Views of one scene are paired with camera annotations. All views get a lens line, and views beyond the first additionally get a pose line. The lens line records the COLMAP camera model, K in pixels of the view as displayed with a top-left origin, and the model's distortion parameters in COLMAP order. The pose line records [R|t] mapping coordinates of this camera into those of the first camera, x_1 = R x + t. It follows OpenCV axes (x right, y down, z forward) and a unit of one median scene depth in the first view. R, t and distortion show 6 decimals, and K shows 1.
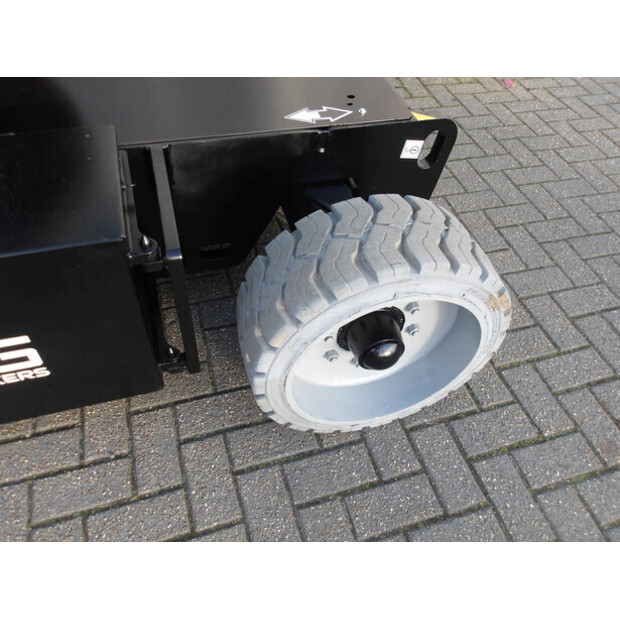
lens RADIAL K [[513.9, 0, 309.9], [0, 513.9, 309.2], [0, 0, 1]] dist [-0.006123, 0.008724]
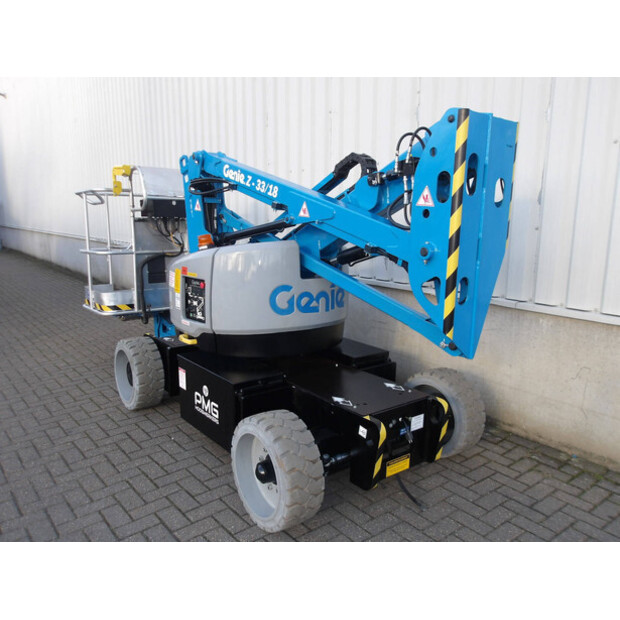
lens RADIAL K [[513.9, 0, 310.4], [0, 513.9, 310.1], [0, 0, 1]] dist [-0.006123, 0.008724]
pose [[0.352949, 0.092039, -0.931104, 2.086376], [-0.695873, 0.691051, -0.195472, -0.108982], [0.625450, 0.716922, 0.307954, -0.099548]]
